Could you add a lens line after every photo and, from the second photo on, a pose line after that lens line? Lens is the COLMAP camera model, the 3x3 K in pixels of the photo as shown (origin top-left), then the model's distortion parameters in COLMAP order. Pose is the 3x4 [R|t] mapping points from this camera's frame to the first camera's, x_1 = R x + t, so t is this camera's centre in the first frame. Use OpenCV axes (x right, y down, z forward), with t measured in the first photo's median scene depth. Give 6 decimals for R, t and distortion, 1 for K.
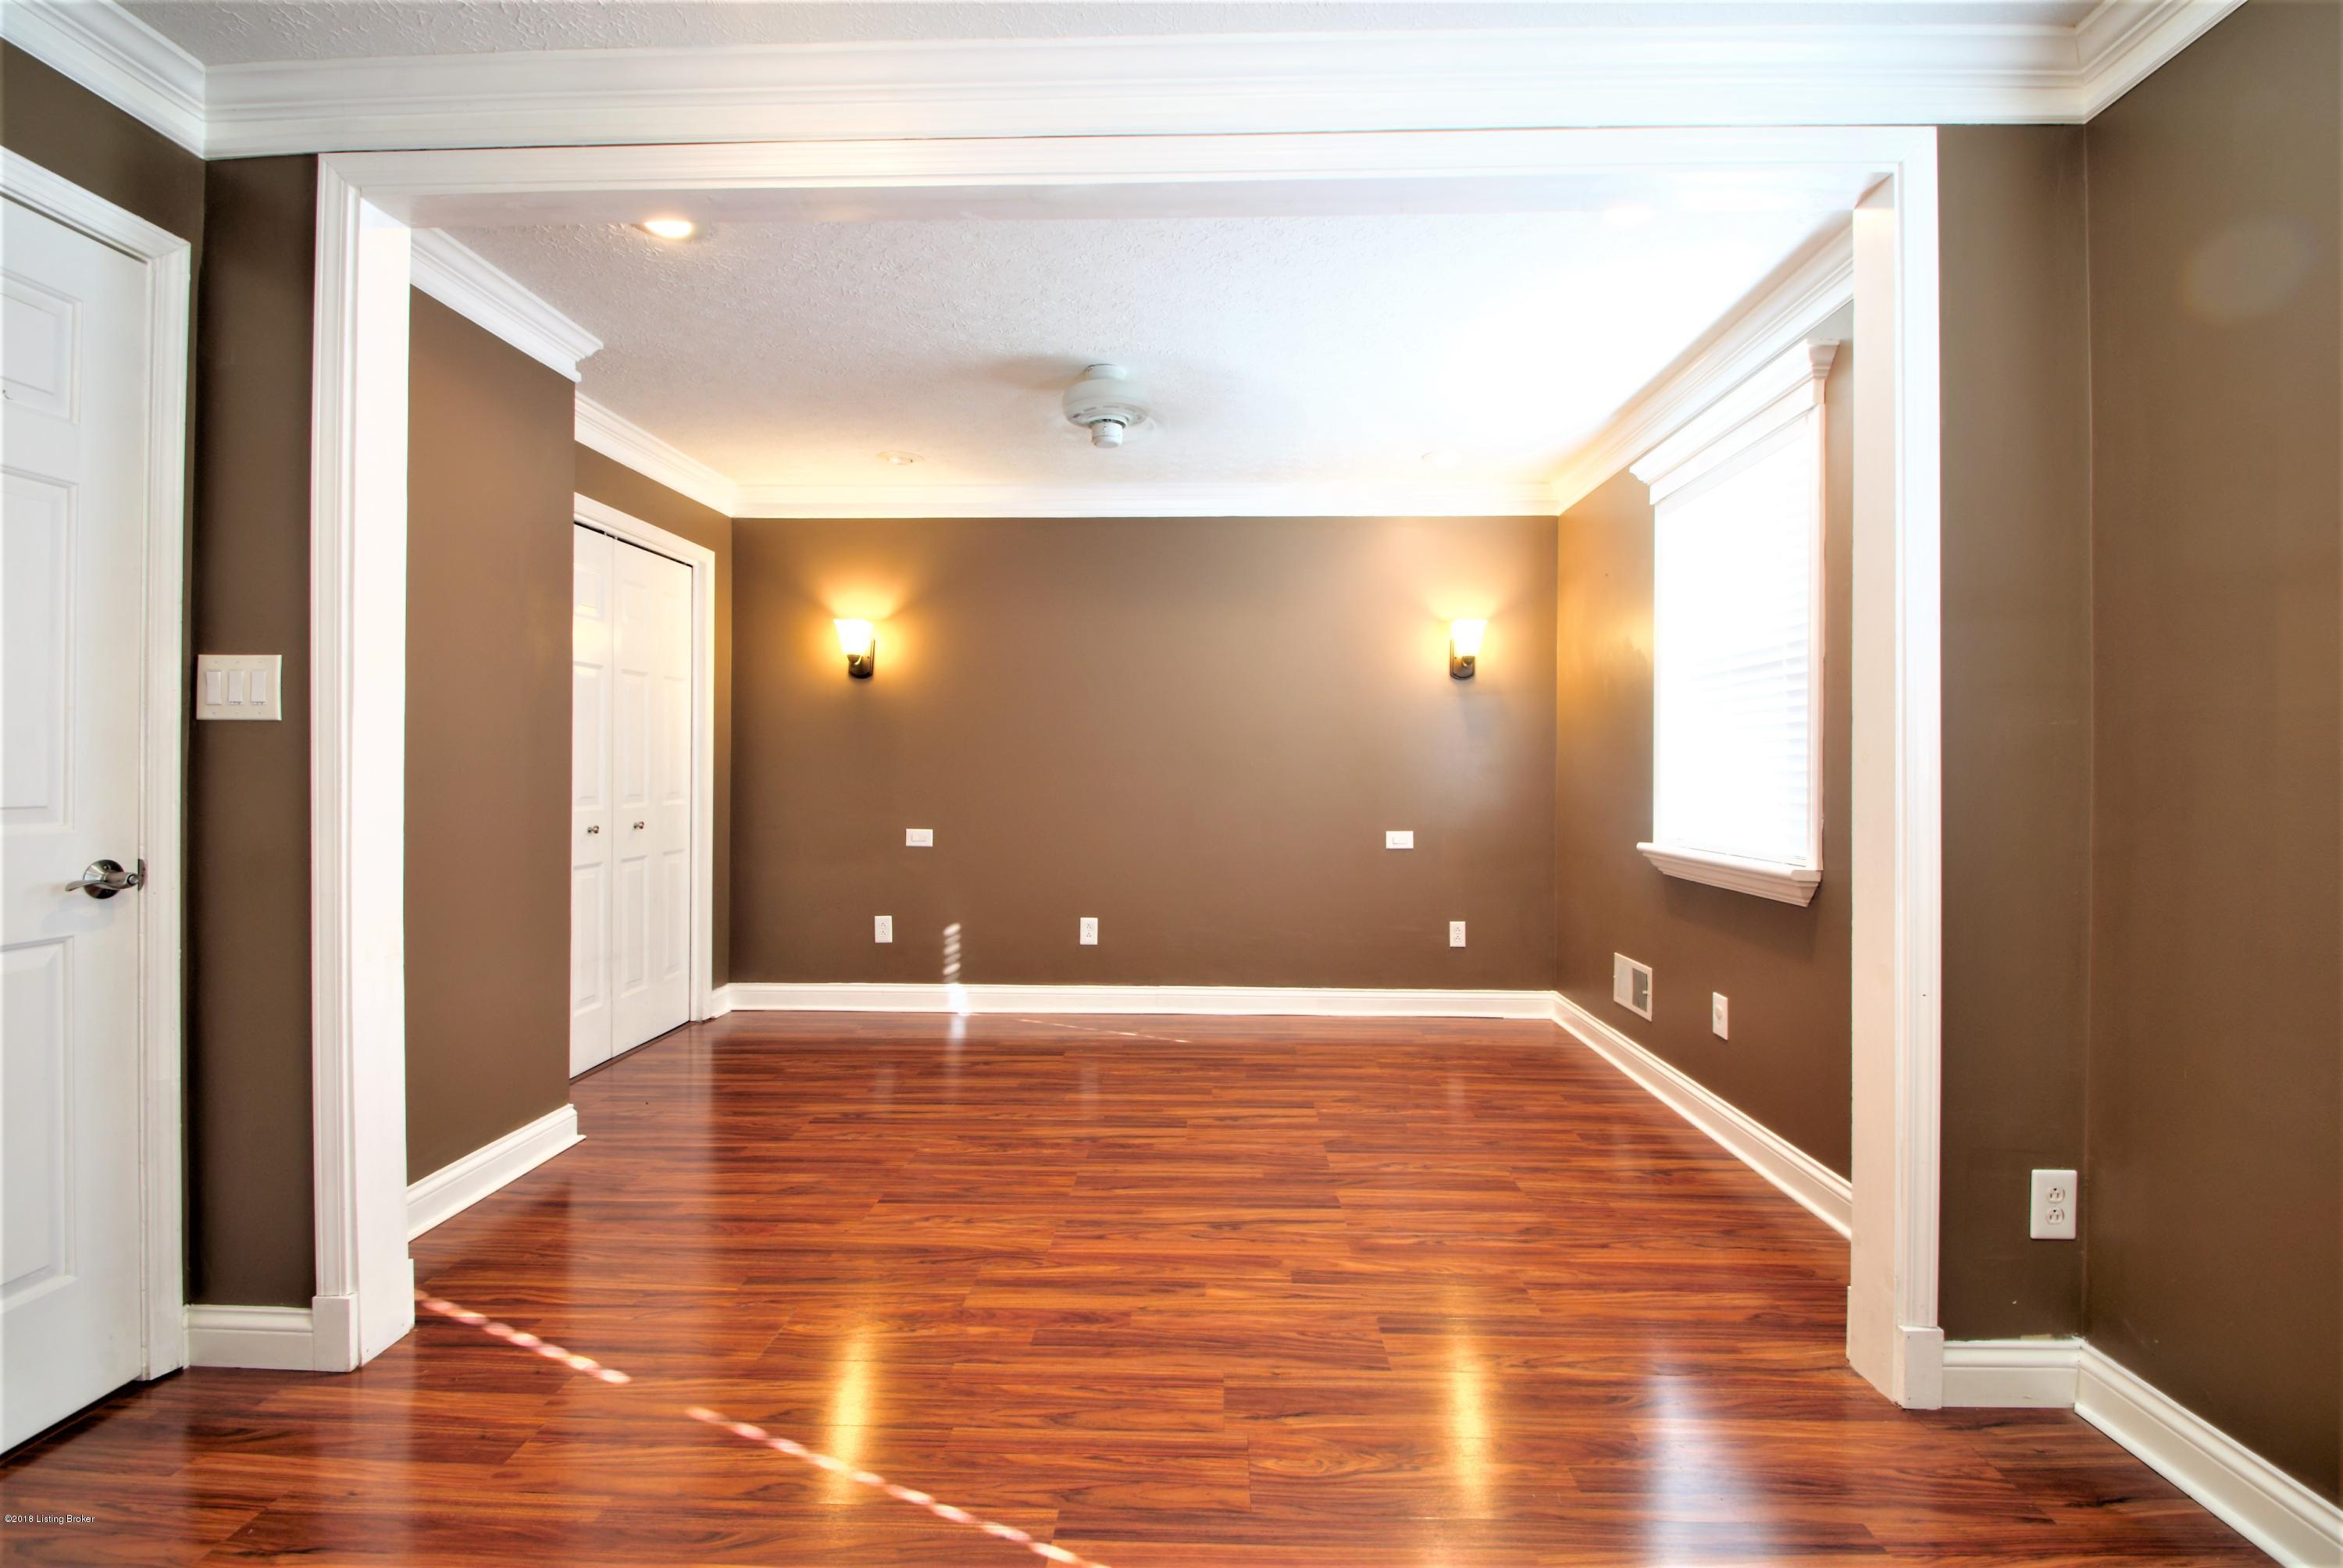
lens RADIAL K [[1071.2, 0, 1212.5], [0, 1071.2, 769.4], [0, 0, 1]] dist [-0.001815, -0.009414]
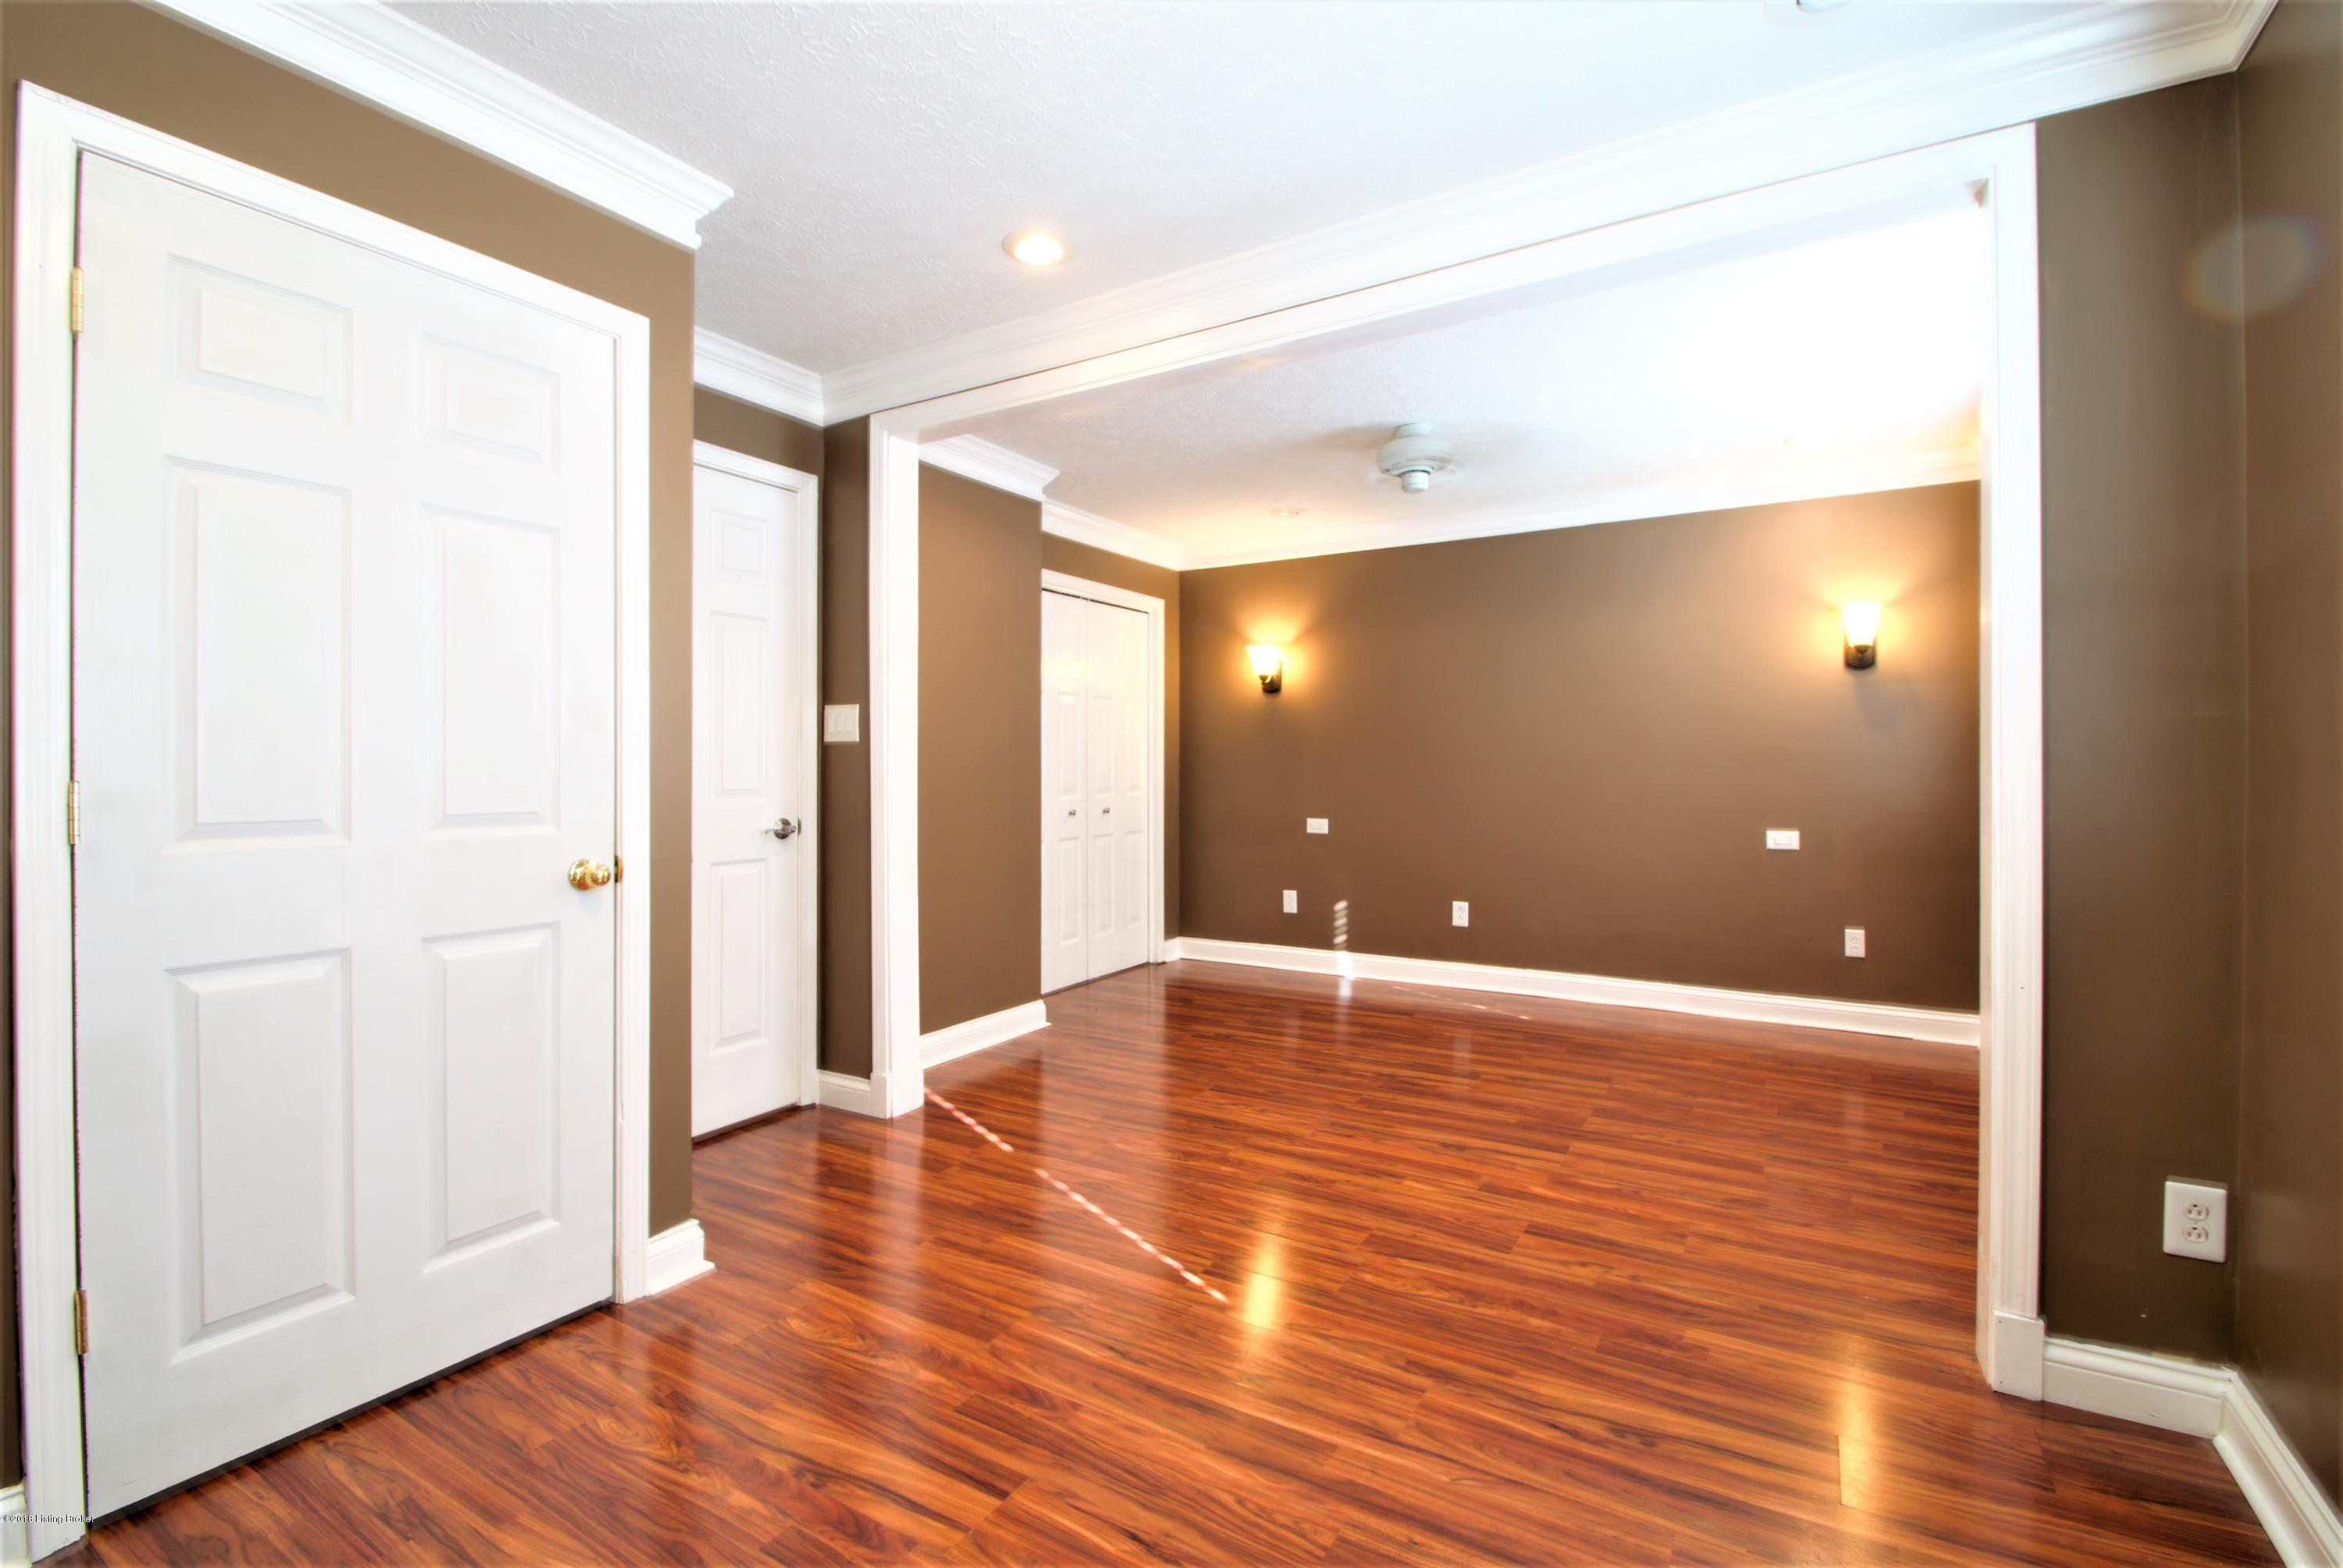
lens RADIAL K [[1071.2, 0, 1162.3], [0, 1071.2, 771.3], [0, 0, 1]] dist [-0.001815, -0.009414]
pose [[0.860342, -0.003079, -0.509707, 0.329983], [0.004369, 0.999990, 0.001335, 0.001597], [0.509698, -0.003375, 0.860347, -0.191110]]
